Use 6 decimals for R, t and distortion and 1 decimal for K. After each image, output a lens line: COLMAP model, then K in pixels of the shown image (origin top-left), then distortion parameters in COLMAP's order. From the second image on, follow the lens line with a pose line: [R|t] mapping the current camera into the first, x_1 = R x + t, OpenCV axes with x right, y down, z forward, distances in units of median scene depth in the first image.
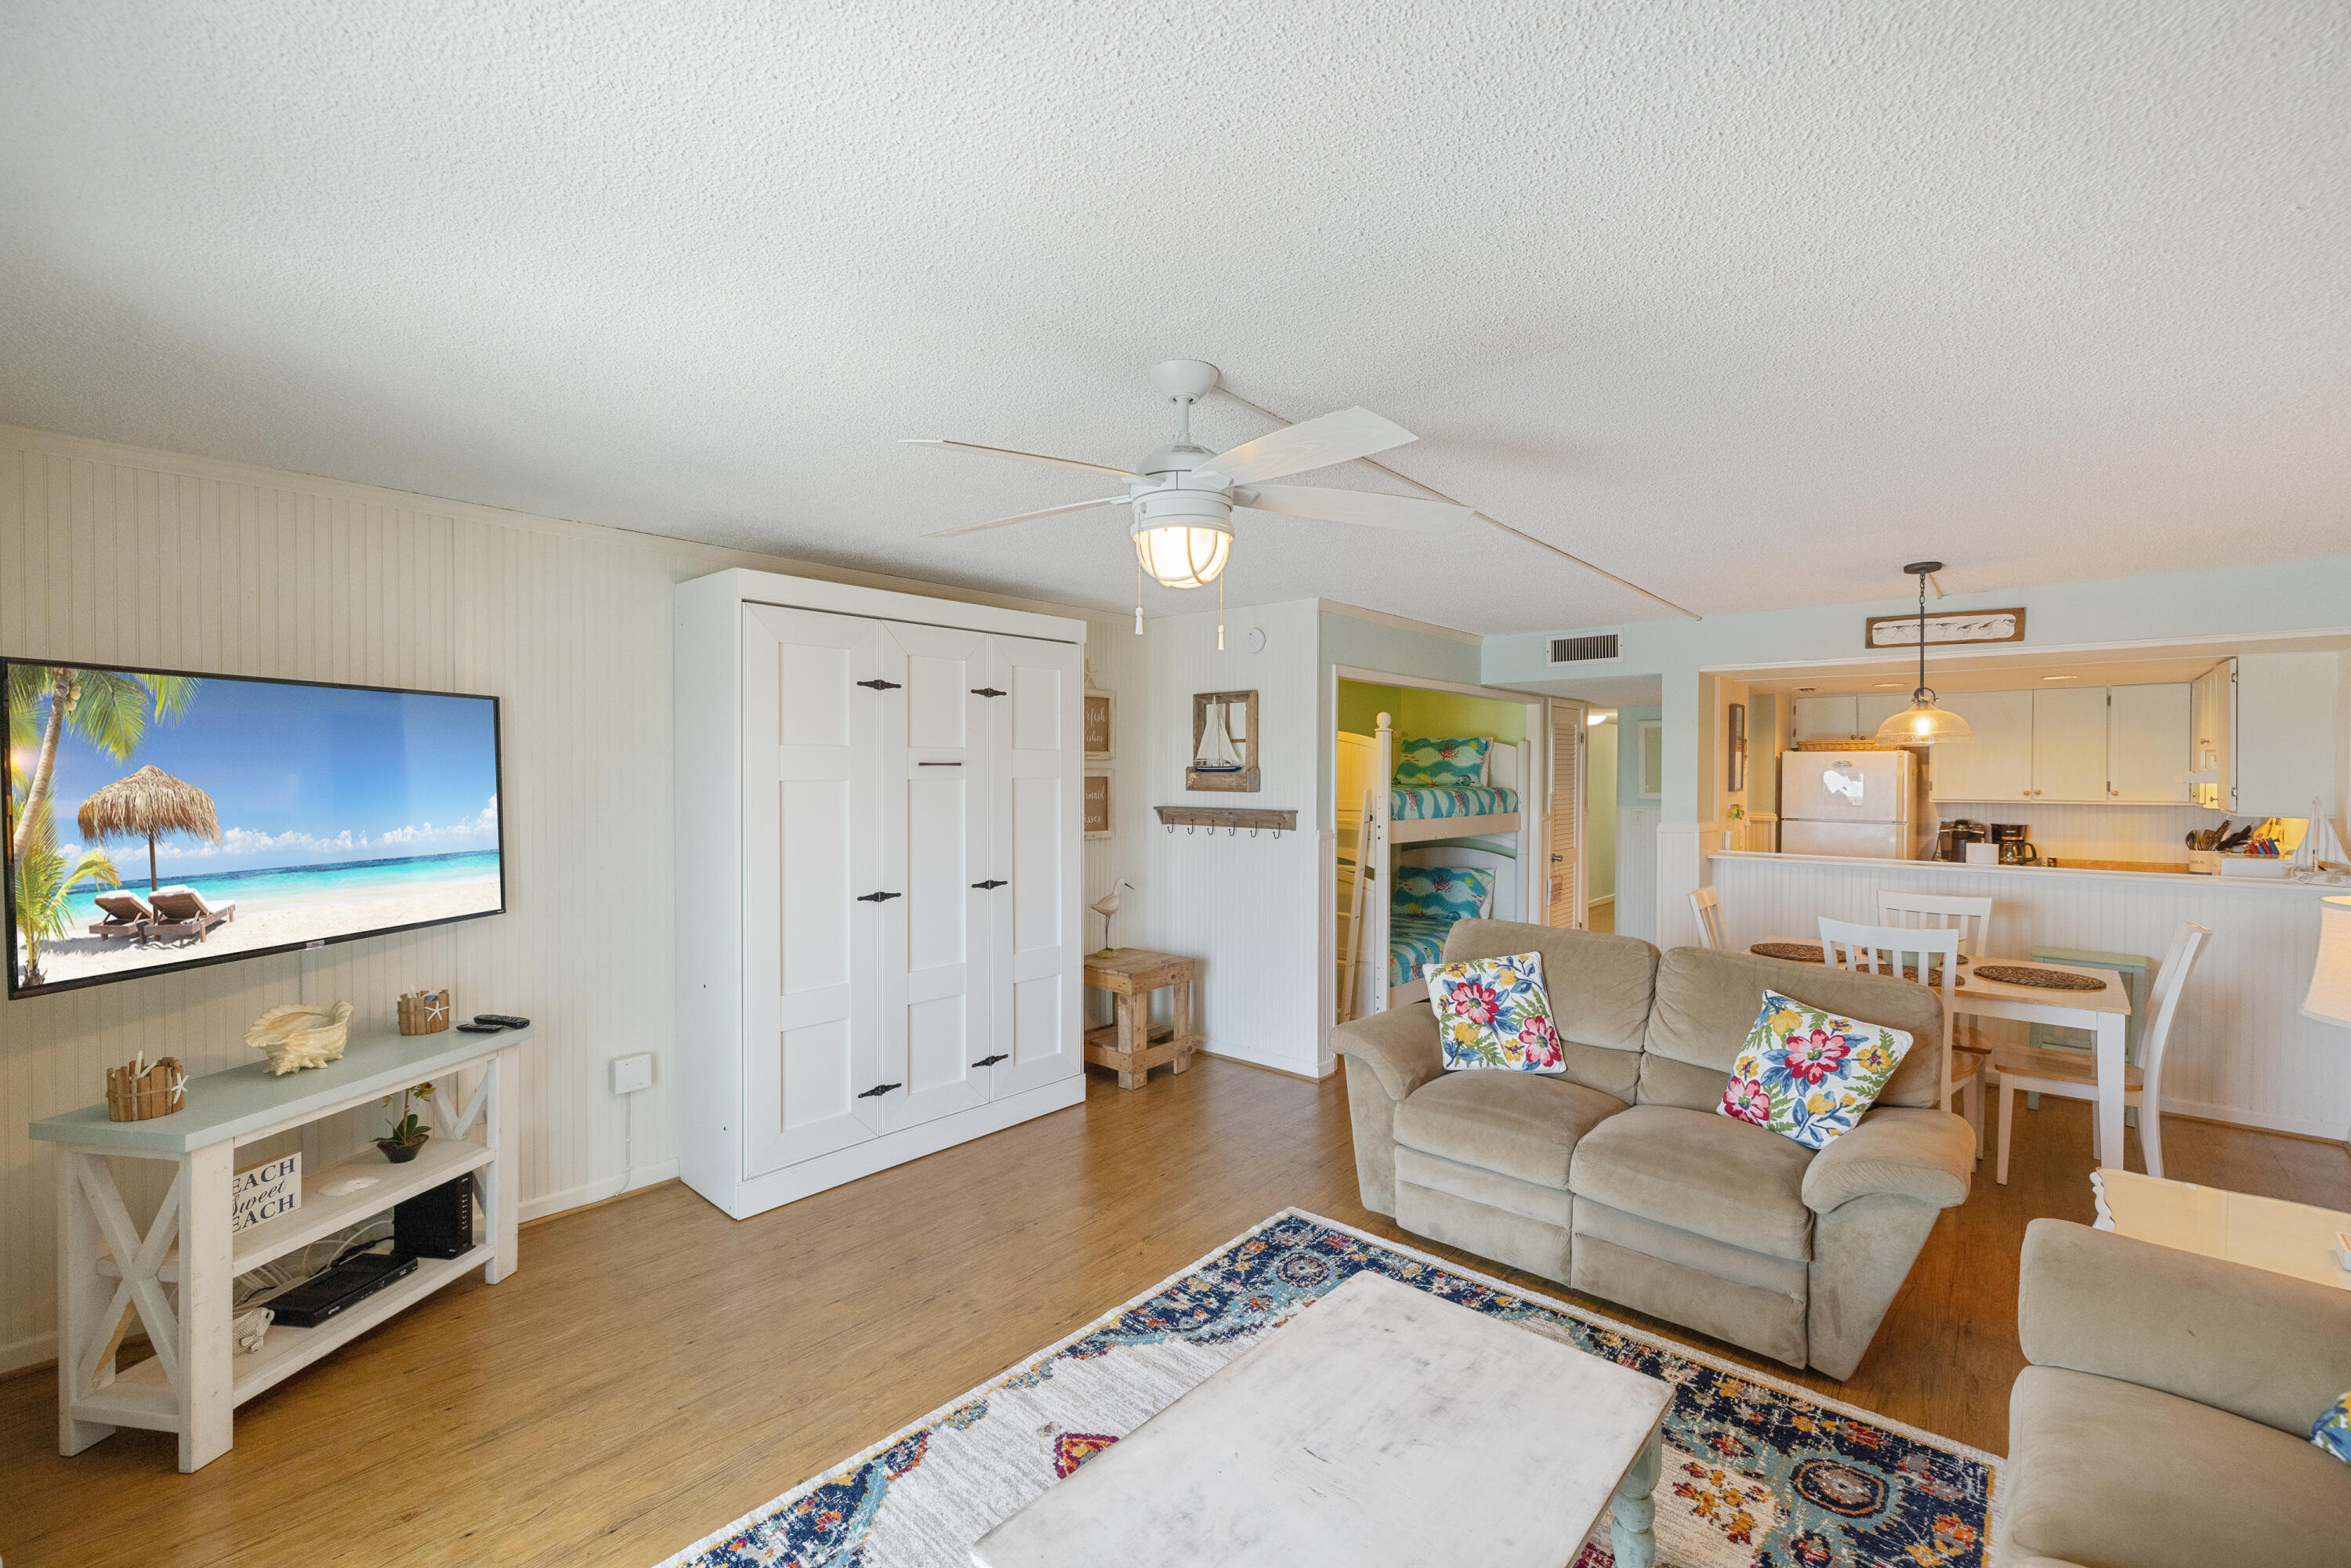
lens RADIAL K [[983.2, 0, 1151.2], [0, 983.2, 781.1], [0, 0, 1]] dist [-0.000939, -0.000642]
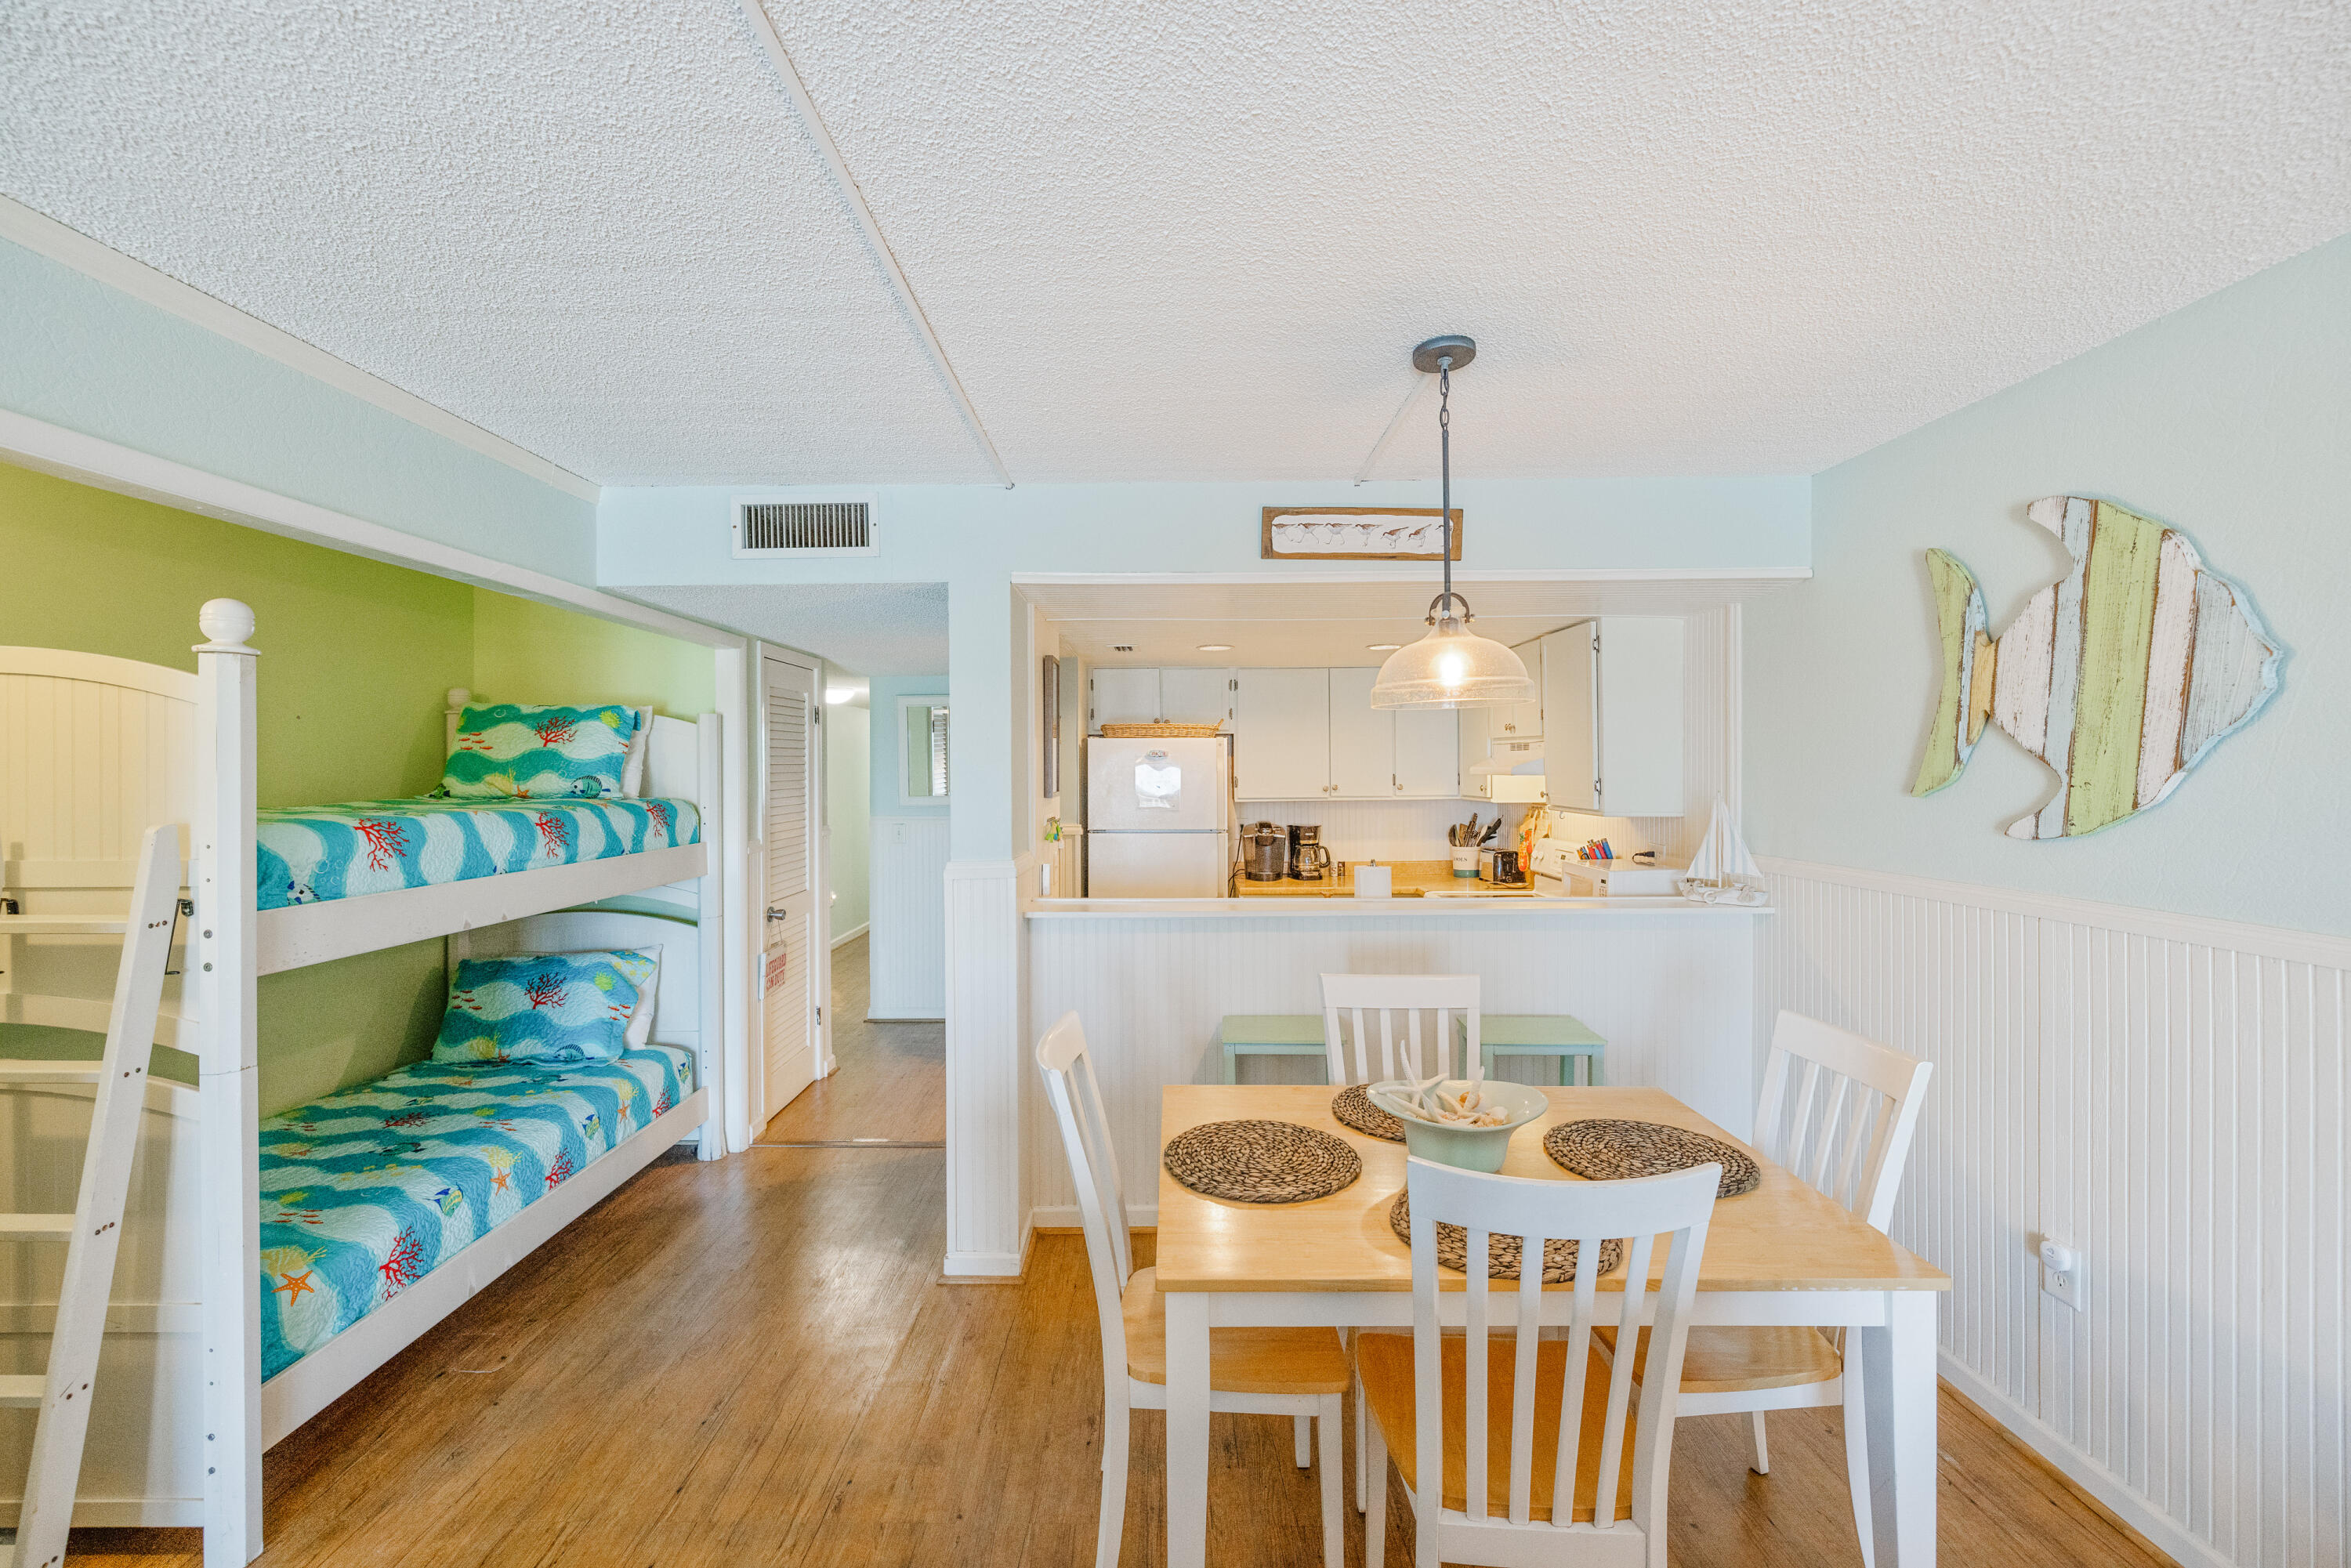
lens RADIAL K [[969.9, 0, 1178.6], [0, 969.9, 766.8], [0, 0, 1]] dist [-0.003721, -0.001051]
pose [[0.730210, -0.007109, 0.683186, 0.409115], [0.015759, 0.999855, -0.006439, -0.006300], [-0.683041, 0.015468, 0.730216, 0.867223]]
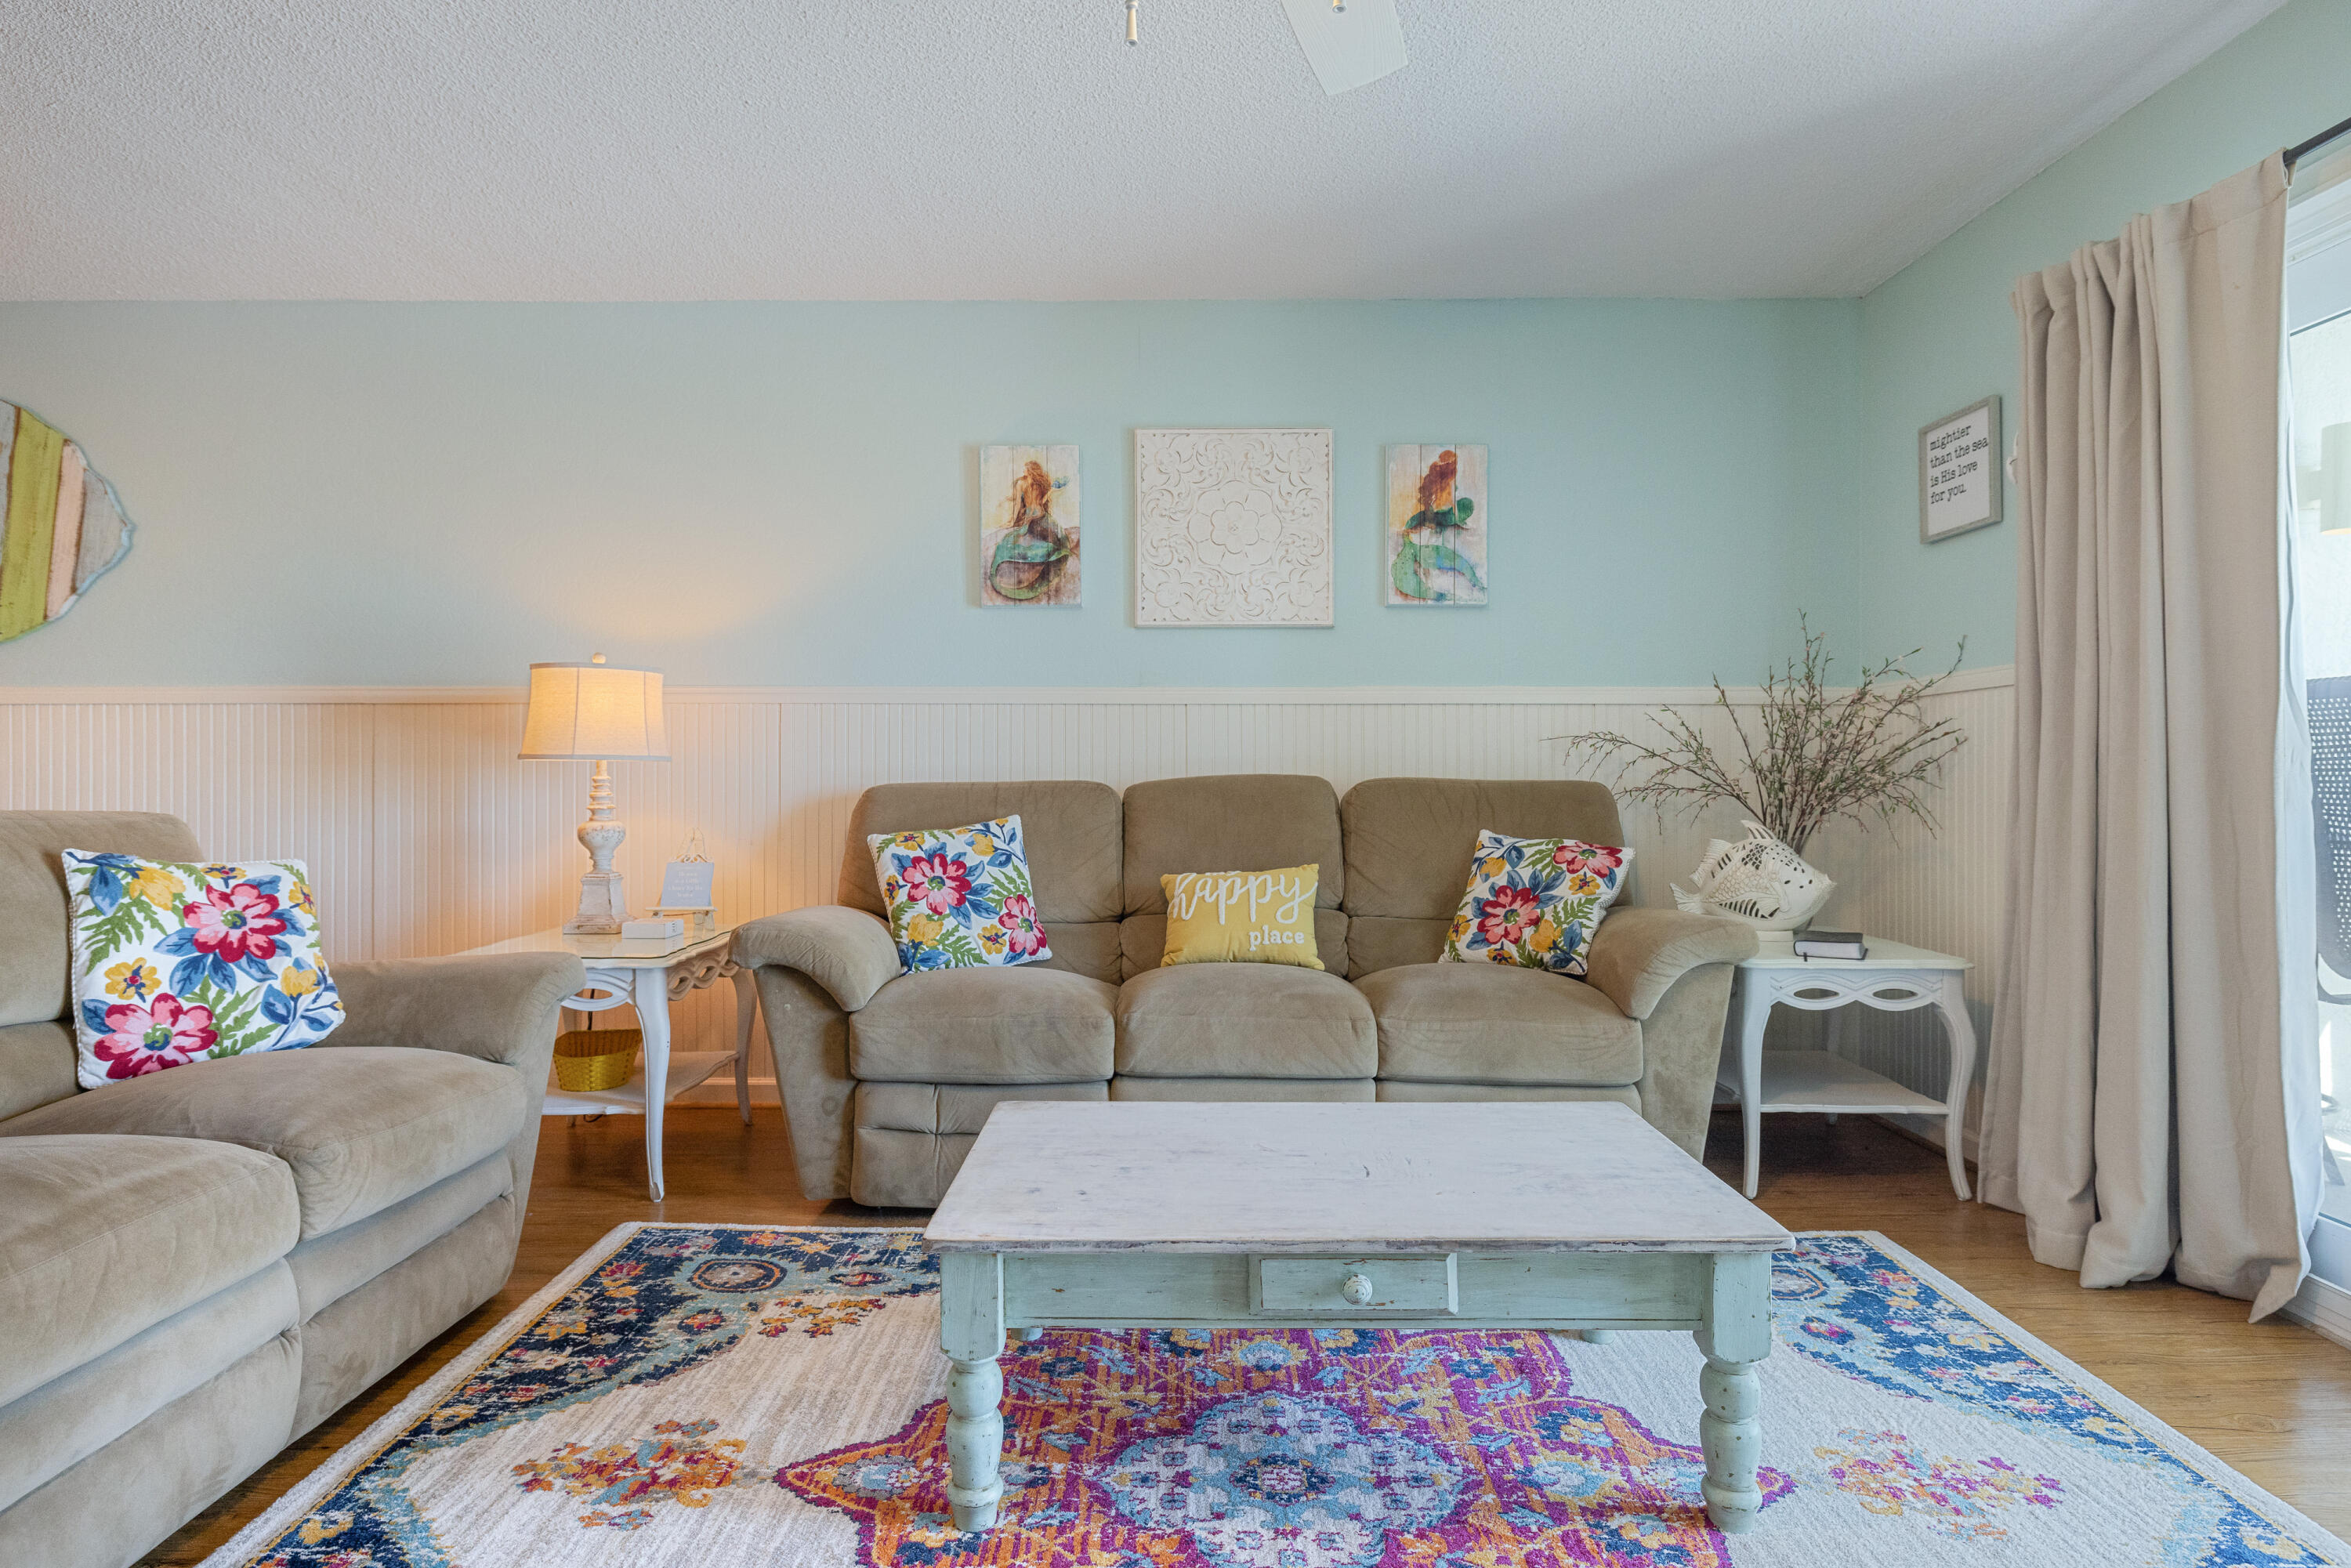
lens RADIAL K [[1284.3, 0, 1176.8], [0, 1284.3, 777.2], [0, 0, 1]] dist [-0.007198, 0.003748]
pose [[-0.674752, -0.002295, 0.738041, -0.277757], [0.006324, 0.999940, 0.008892, 0.153551], [-0.738018, 0.010667, -0.674697, 0.922789]]
